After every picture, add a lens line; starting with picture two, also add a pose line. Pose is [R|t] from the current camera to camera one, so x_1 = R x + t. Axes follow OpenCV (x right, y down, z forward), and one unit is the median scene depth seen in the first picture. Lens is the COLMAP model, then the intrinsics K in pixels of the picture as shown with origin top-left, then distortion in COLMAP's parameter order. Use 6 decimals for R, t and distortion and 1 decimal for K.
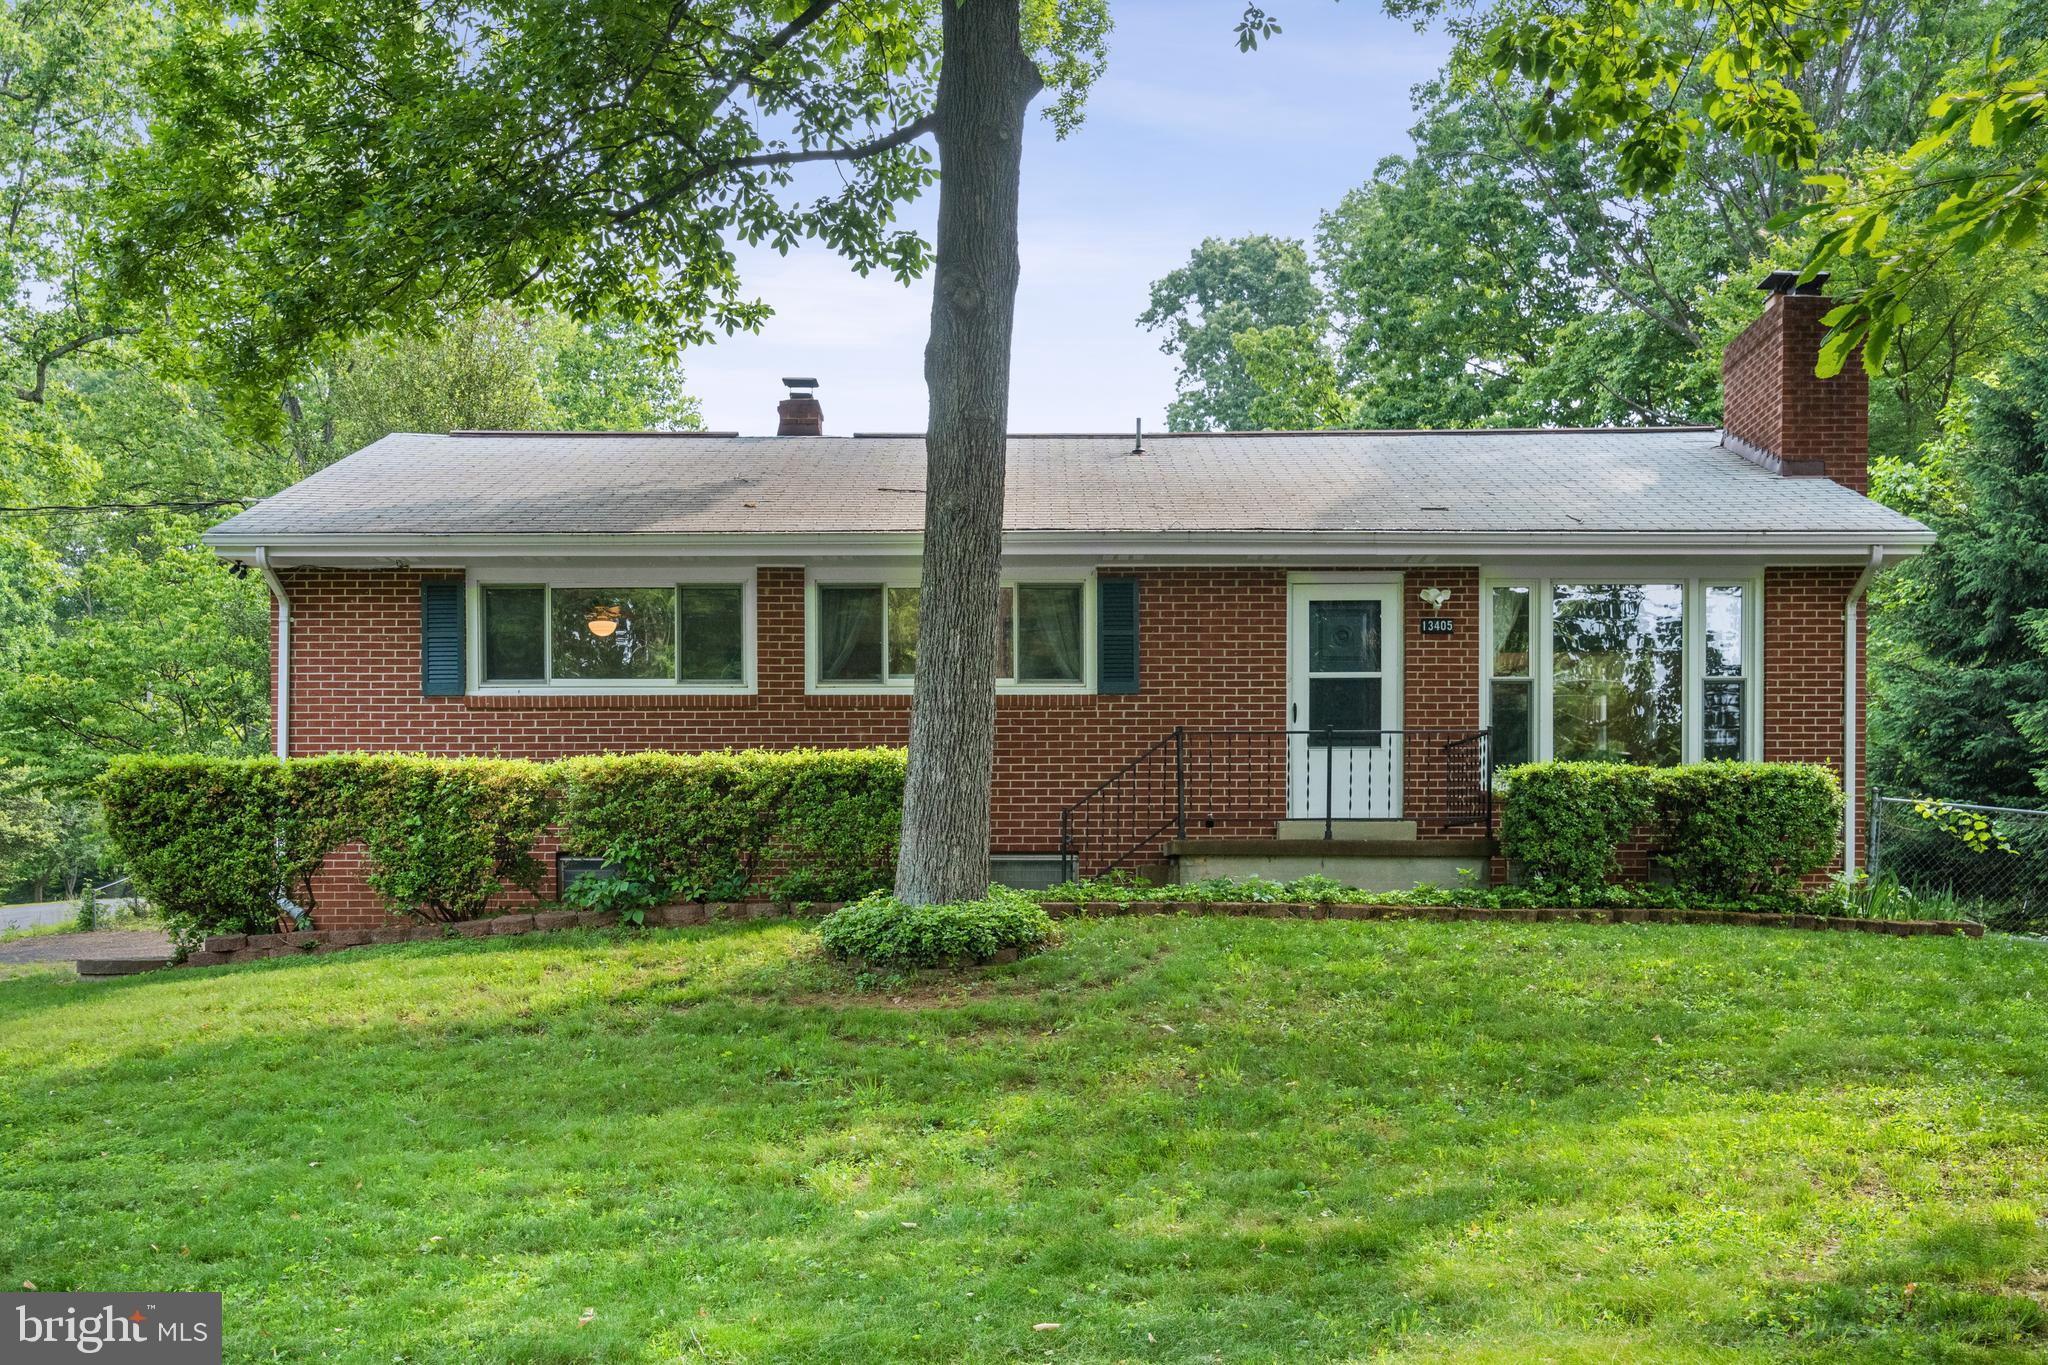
lens RADIAL K [[2114.1, 0, 1023.6], [0, 2114.1, 944.7], [0, 0, 1]] dist [0.000969, -0.013880]
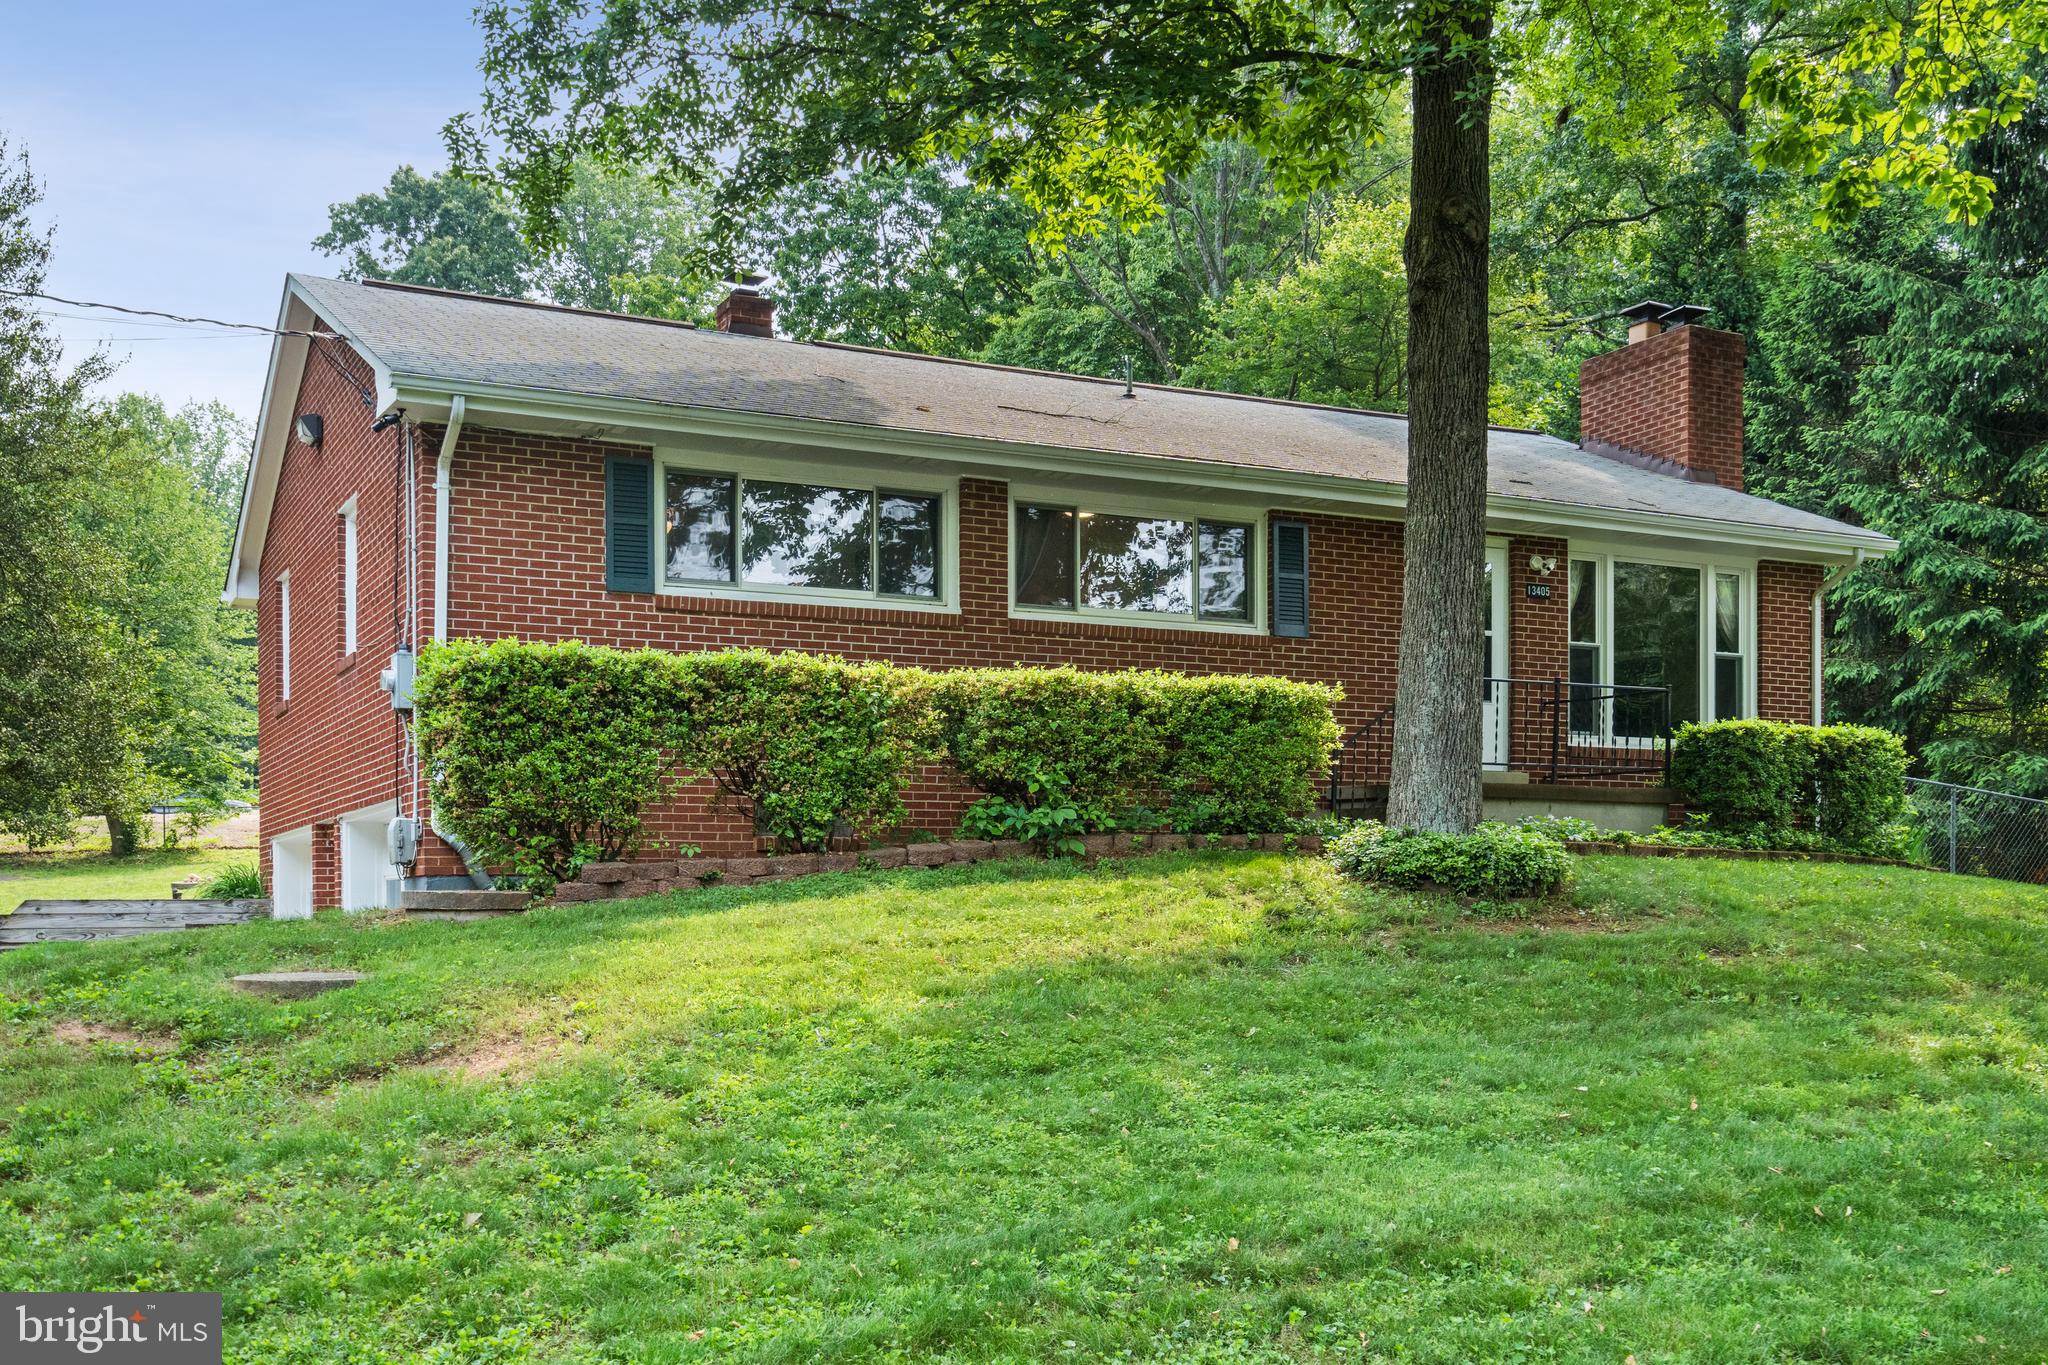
lens RADIAL K [[2114.1, 0, 1023.6], [0, 2114.1, 944.7], [0, 0, 1]] dist [0.000969, -0.013880]
pose [[0.884765, -0.008605, 0.465959, -0.536026], [0.003826, 0.999930, 0.011201, 0.016518], [-0.466023, -0.008128, 0.884735, 0.164117]]
